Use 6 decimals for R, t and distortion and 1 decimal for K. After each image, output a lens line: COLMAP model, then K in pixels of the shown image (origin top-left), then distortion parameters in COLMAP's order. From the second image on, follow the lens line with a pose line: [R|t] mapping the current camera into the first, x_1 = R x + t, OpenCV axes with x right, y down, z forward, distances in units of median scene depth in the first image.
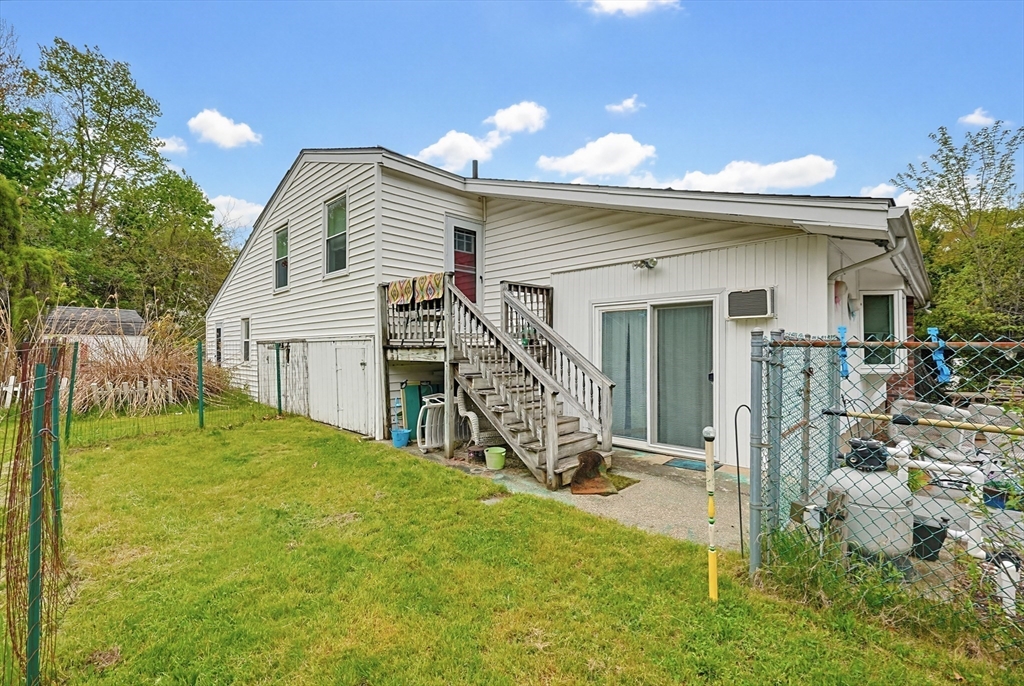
lens RADIAL K [[444.4, 0, 512.0], [0, 444.4, 343.0], [0, 0, 1]] dist [0.001023, -0.000271]
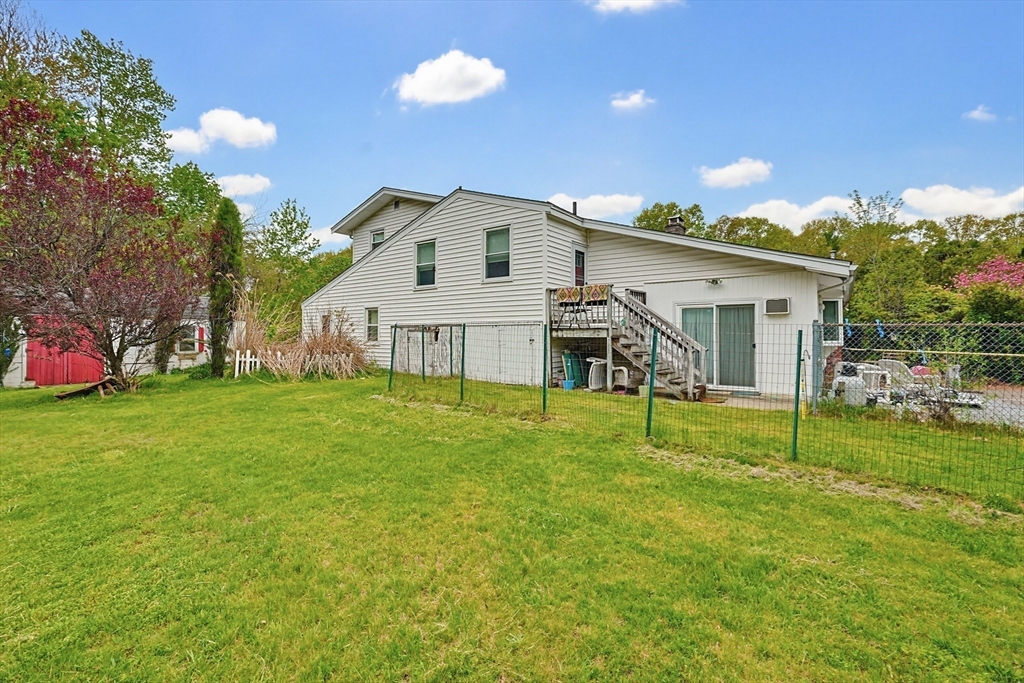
lens RADIAL K [[445.6, 0, 515.9], [0, 445.6, 327.9], [0, 0, 1]] dist [-0.002482, -0.000114]
pose [[0.989865, 0.007231, 0.141825, -0.598031], [-0.005720, 0.999923, -0.011055, 0.022334], [-0.141894, 0.010132, 0.989830, -0.513335]]
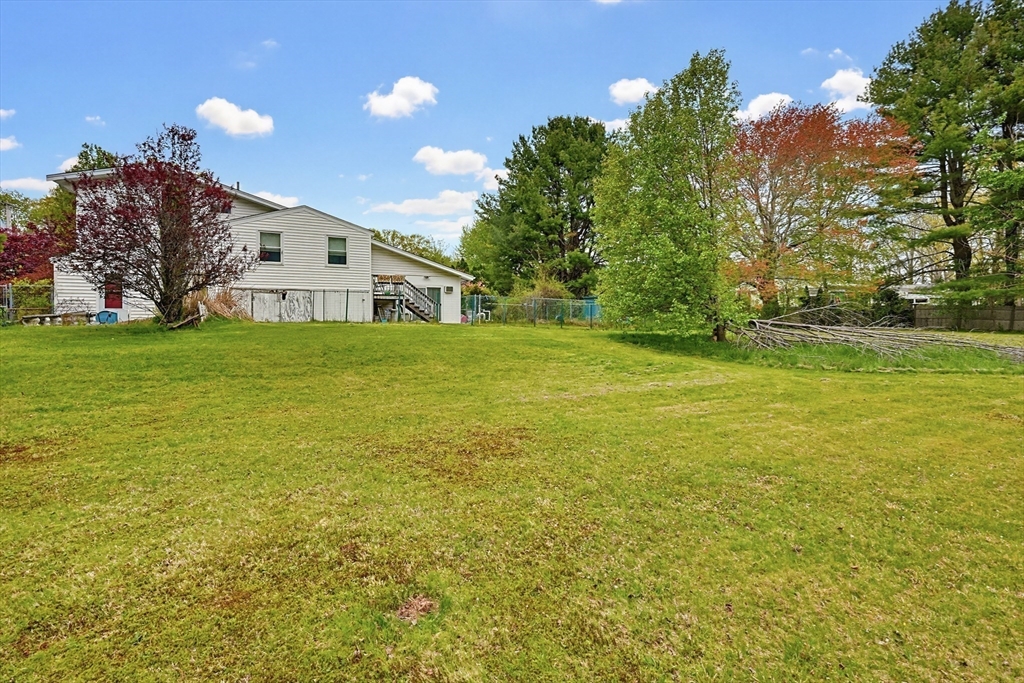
lens RADIAL K [[445.6, 0, 515.9], [0, 445.6, 327.9], [0, 0, 1]] dist [-0.002482, -0.000114]
pose [[0.314144, -0.025277, 0.949039, -2.830410], [-0.012283, 0.999454, 0.030685, 0.128935], [-0.949296, -0.021297, 0.313662, -0.911285]]
